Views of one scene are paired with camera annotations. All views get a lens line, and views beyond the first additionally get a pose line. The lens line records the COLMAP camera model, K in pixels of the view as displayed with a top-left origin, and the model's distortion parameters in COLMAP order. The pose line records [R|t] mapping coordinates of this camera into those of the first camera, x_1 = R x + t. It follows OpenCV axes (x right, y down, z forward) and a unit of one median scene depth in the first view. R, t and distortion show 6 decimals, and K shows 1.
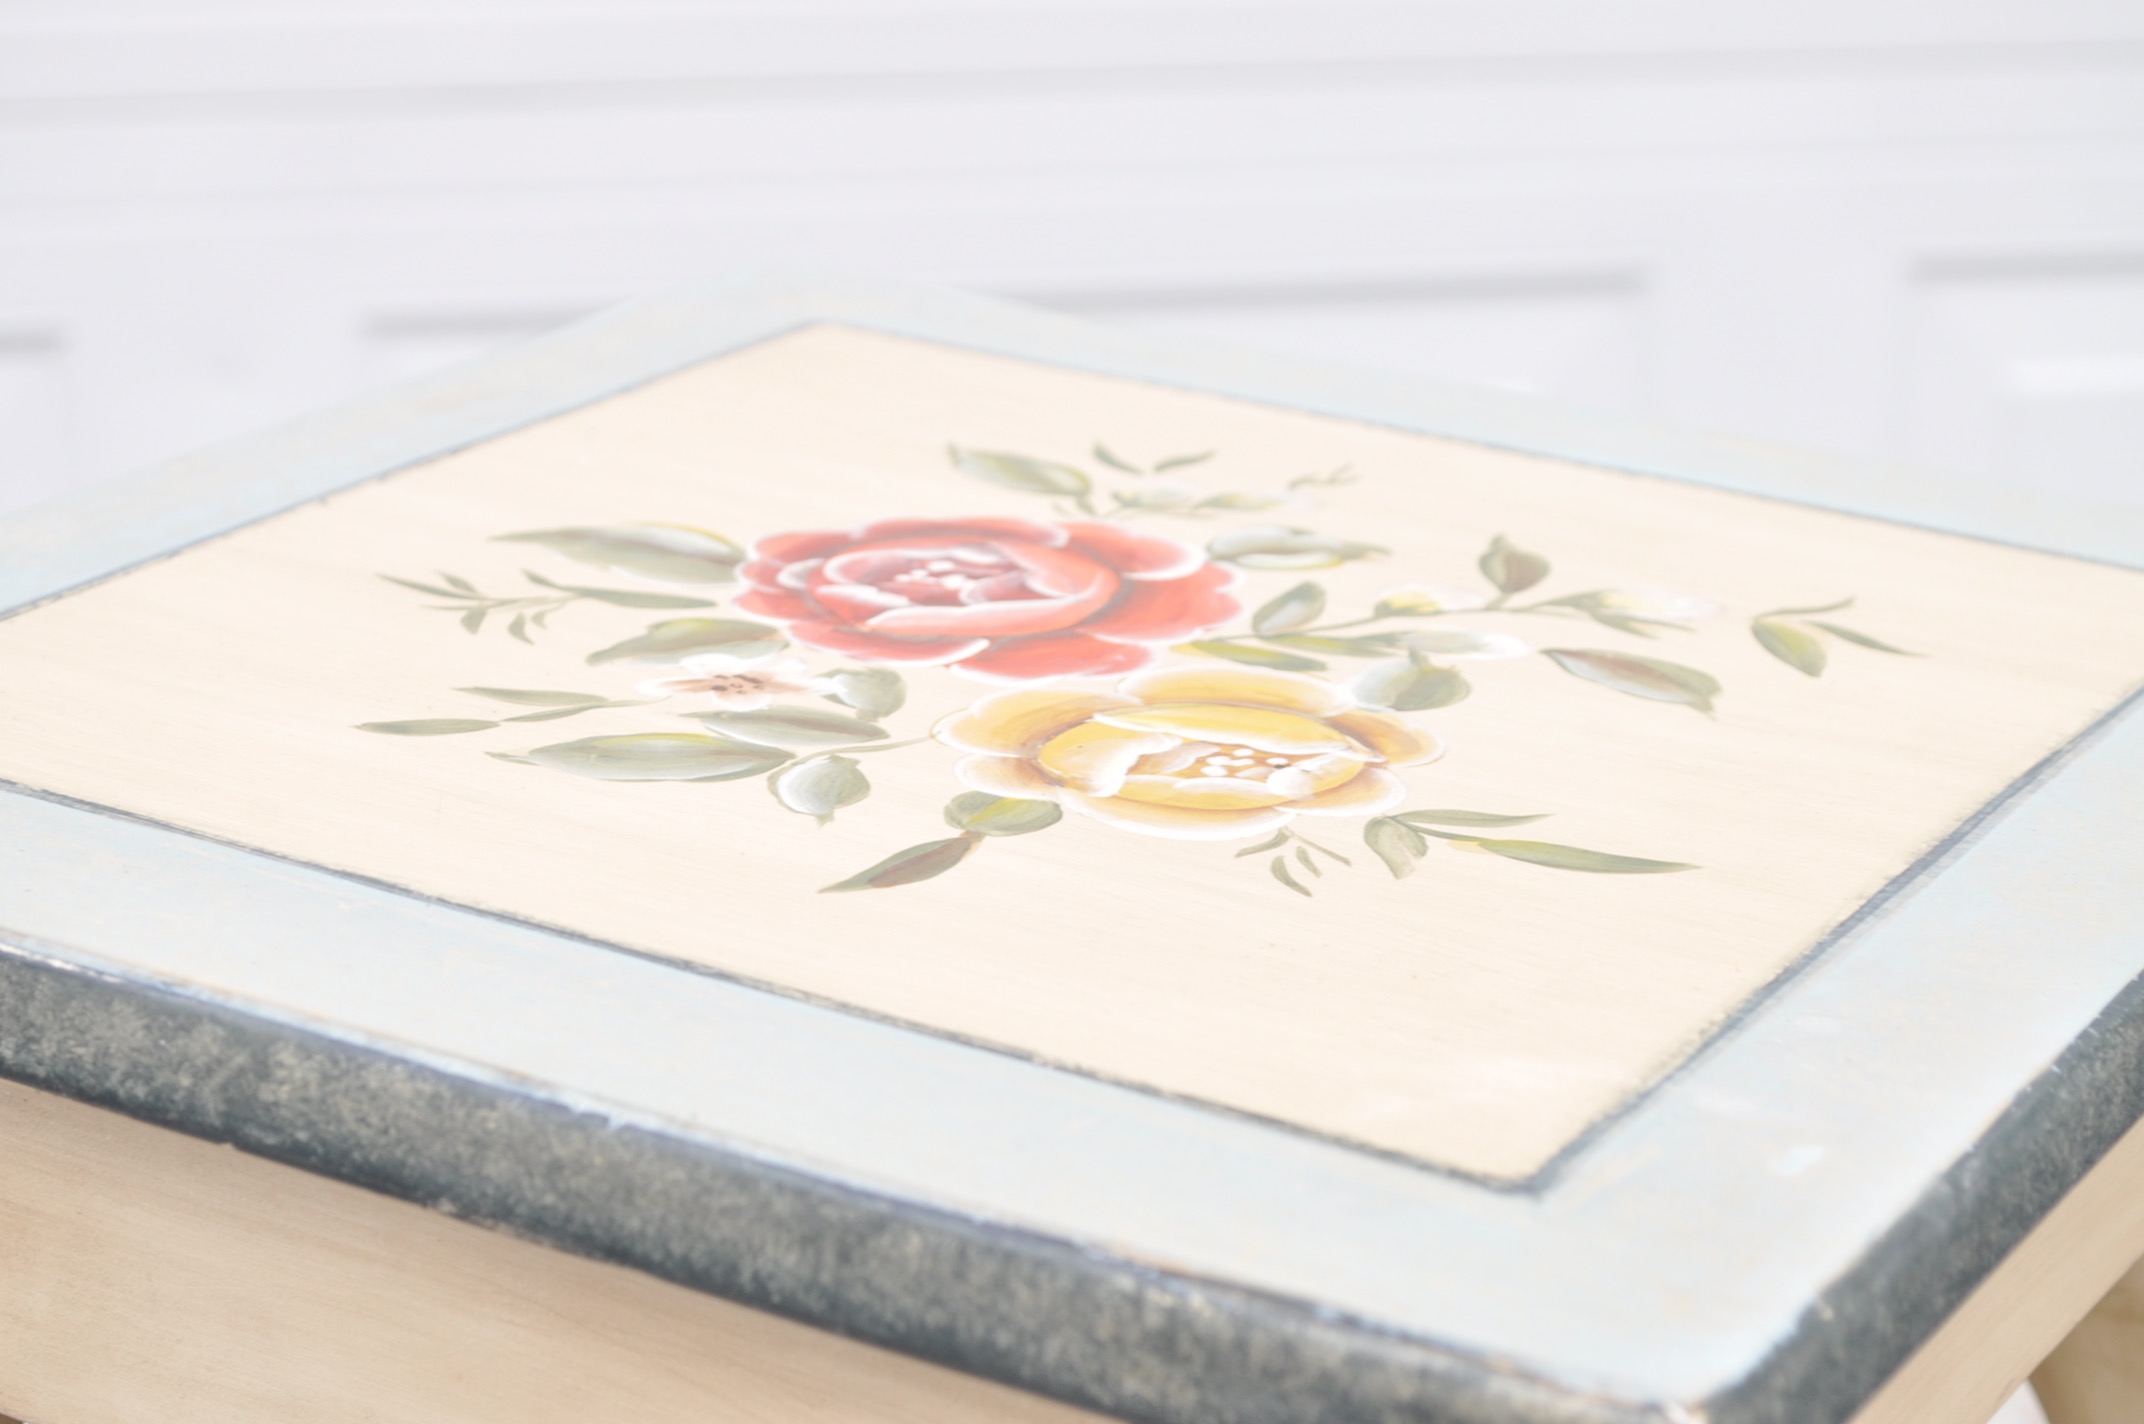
lens RADIAL K [[4799.2, 0, 1072.0], [0, 4799.2, 712.0], [0, 0, 1]] dist [-0.019731, 0.138772]
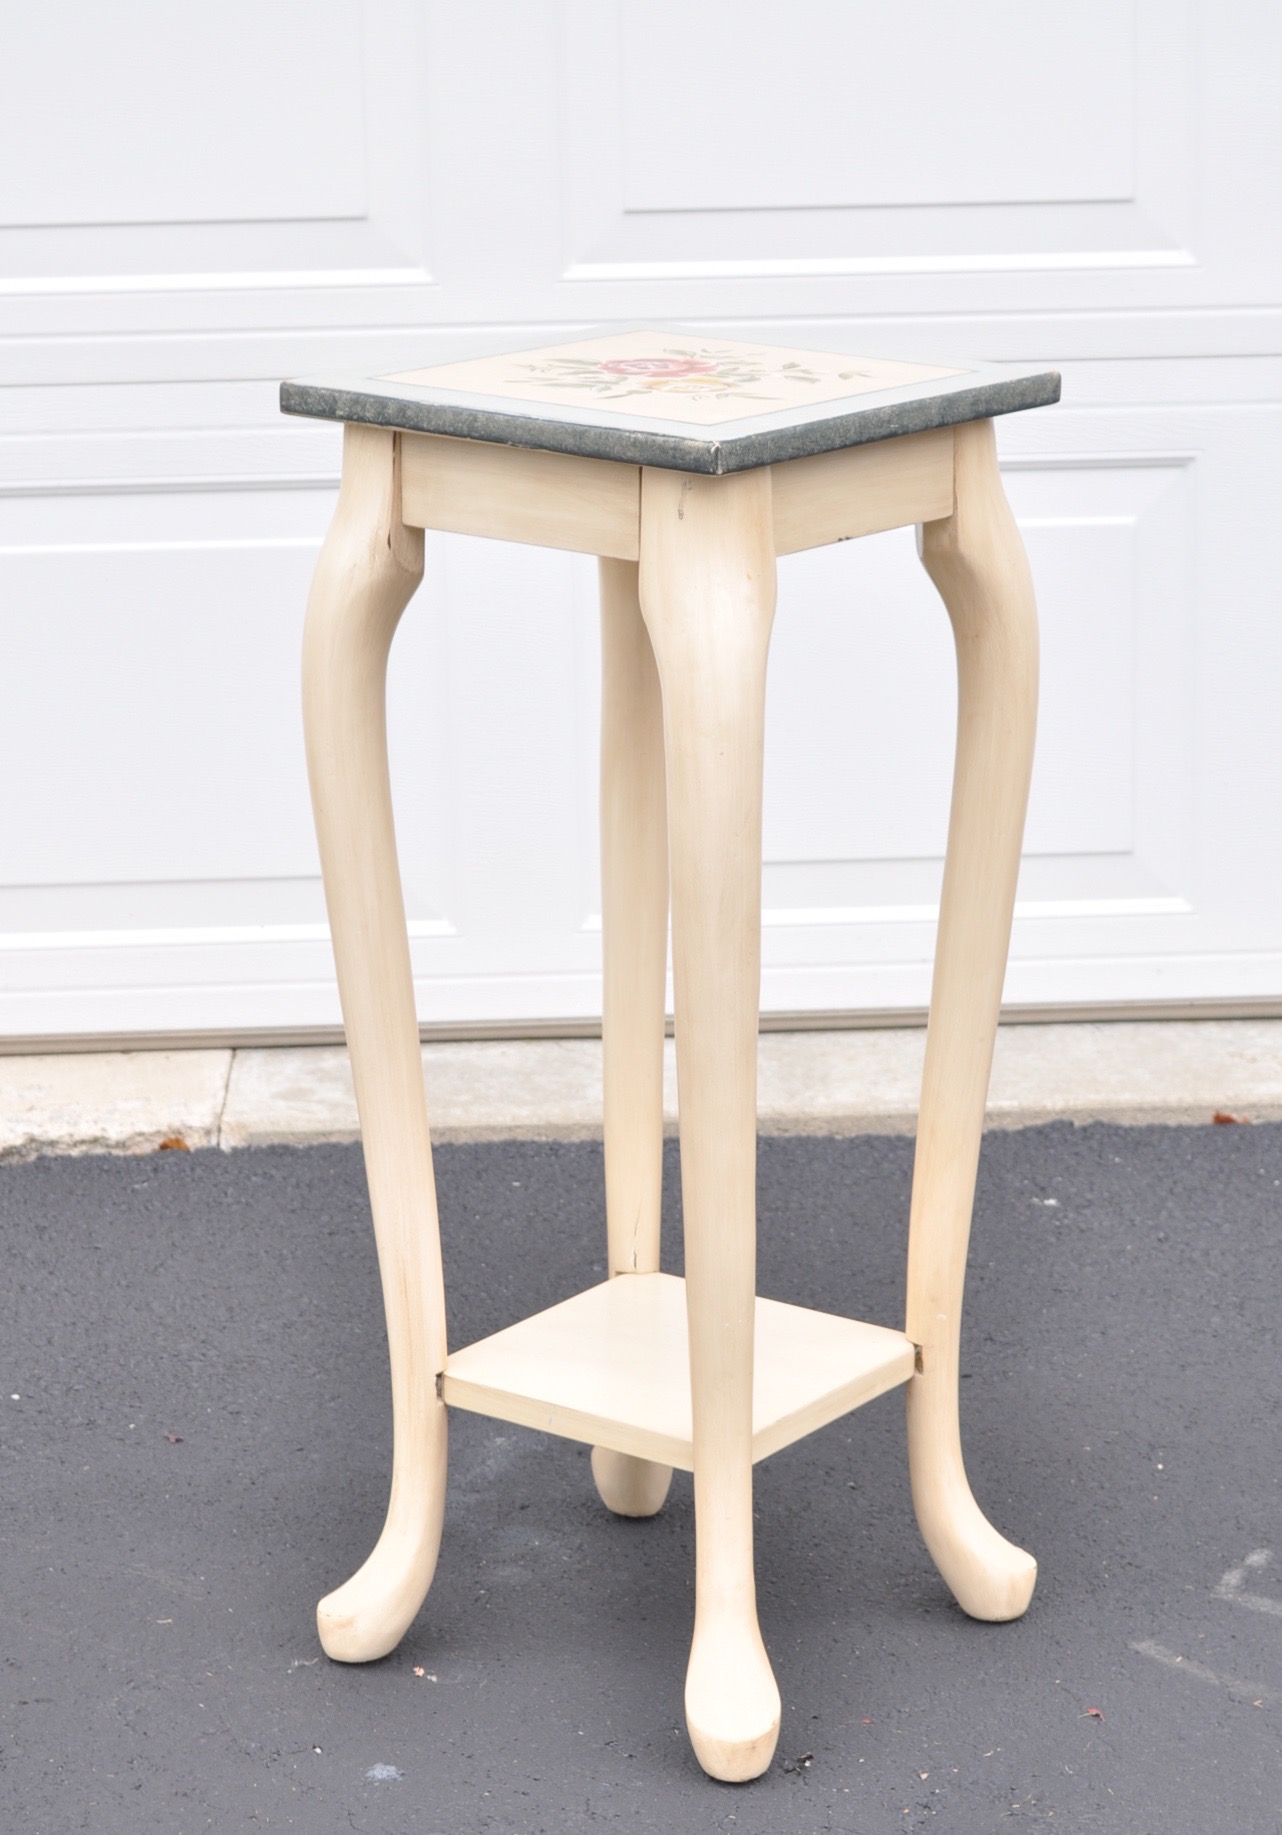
lens RADIAL K [[5183.3, 0, 641.0], [0, 5183.3, 917.5], [0, 0, 1]] dist [0.090287, 0.496887]
pose [[0.986093, 0.008602, -0.165972, 0.888152], [-0.022475, 0.996388, -0.081892, 1.010982], [0.164668, 0.084484, 0.982724, -4.170849]]
